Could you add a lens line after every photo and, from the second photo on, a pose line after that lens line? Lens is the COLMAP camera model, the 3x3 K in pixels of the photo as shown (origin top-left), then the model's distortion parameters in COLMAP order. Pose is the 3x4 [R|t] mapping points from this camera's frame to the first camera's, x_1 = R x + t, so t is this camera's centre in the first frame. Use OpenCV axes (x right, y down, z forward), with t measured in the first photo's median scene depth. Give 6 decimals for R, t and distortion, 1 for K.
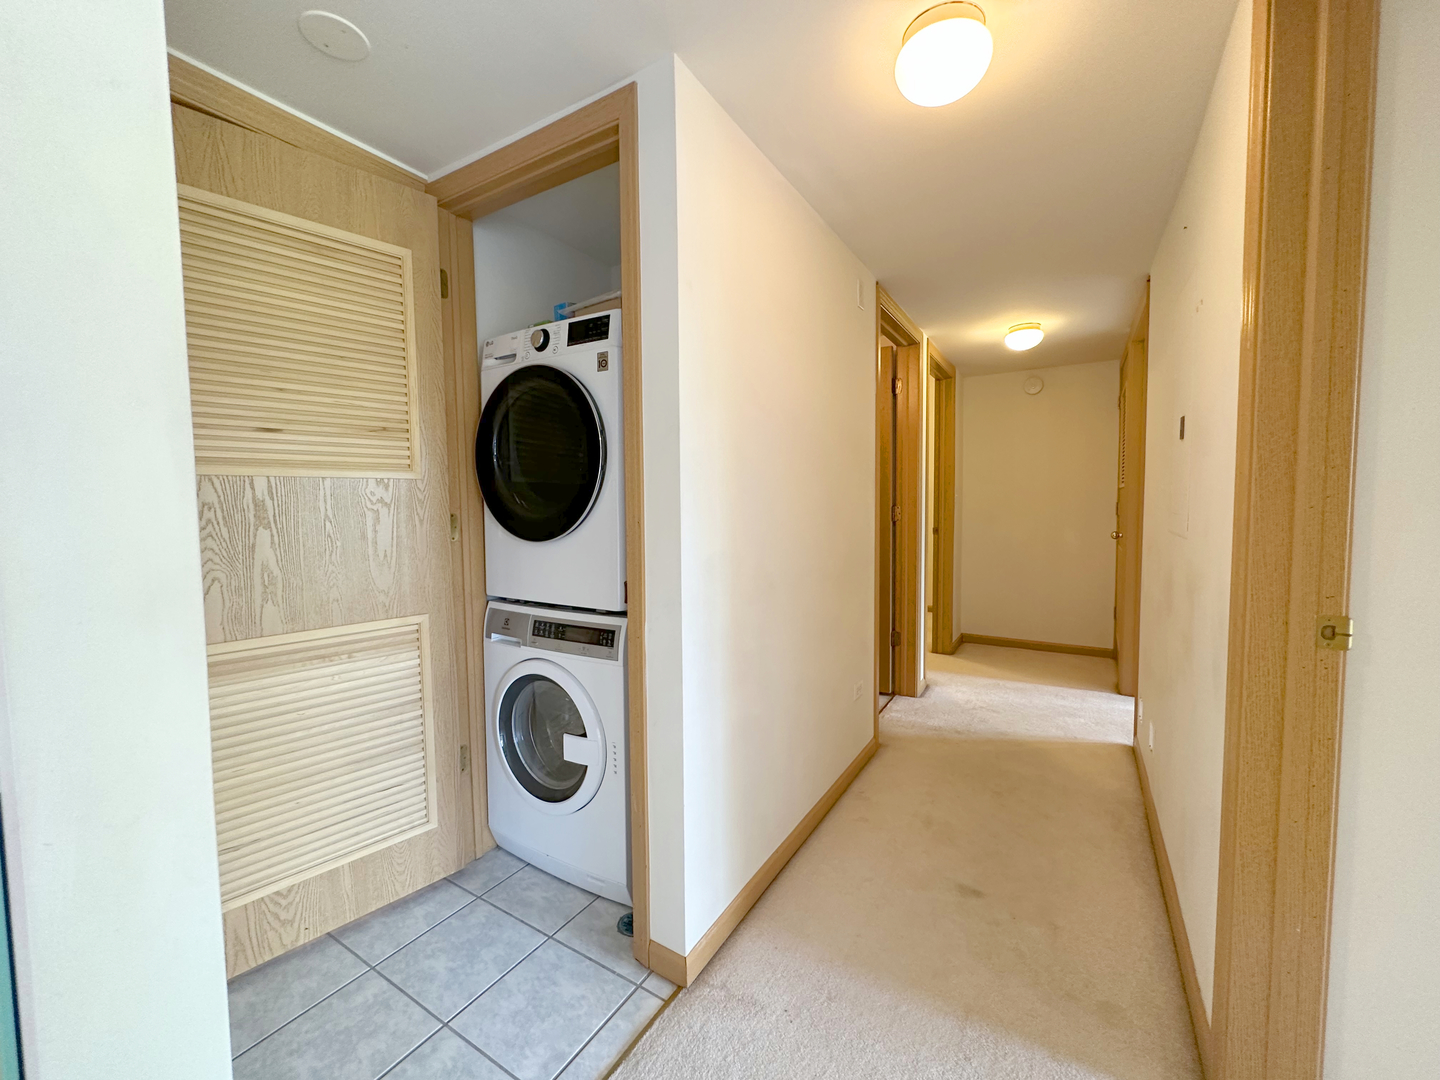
lens RADIAL K [[576.5, 0, 720.0], [0, 576.5, 540.0], [0, 0, 1]] dist [-0.000413, -0.000038]
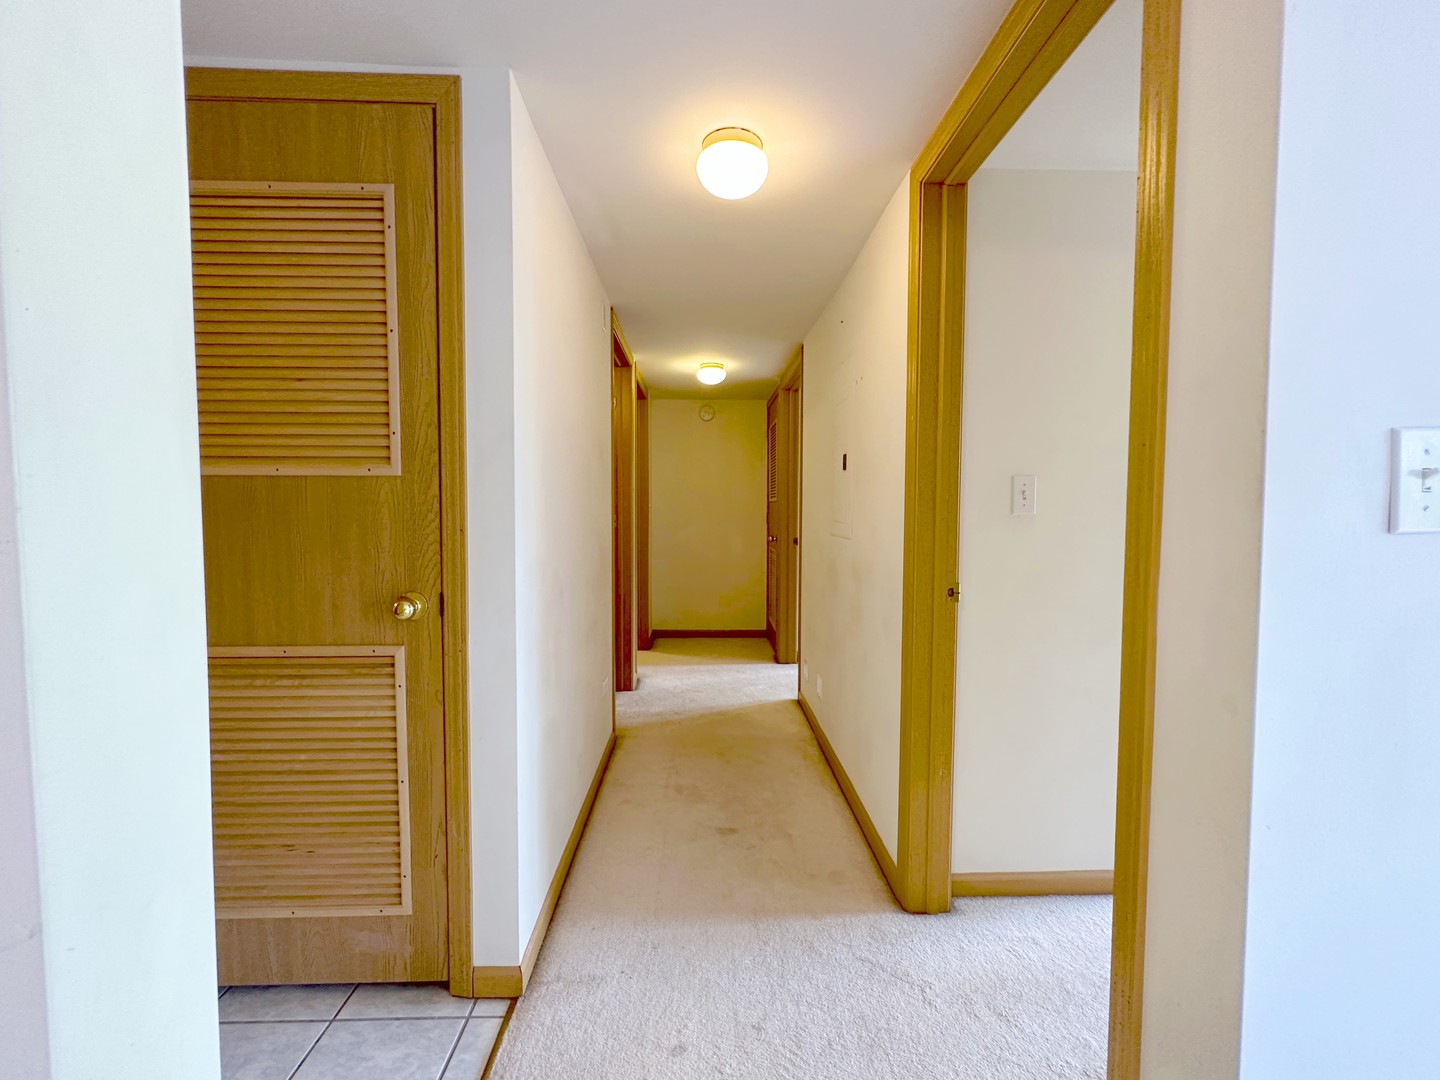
lens RADIAL K [[592.8, 0, 720.0], [0, 592.8, 540.0], [0, 0, 1]] dist [0.000499, 0.000143]
pose [[0.832527, -0.013723, 0.553815, -0.175877], [0.021212, 0.999750, -0.007115, 0.001424], [-0.553578, 0.017670, 0.832610, -0.031125]]
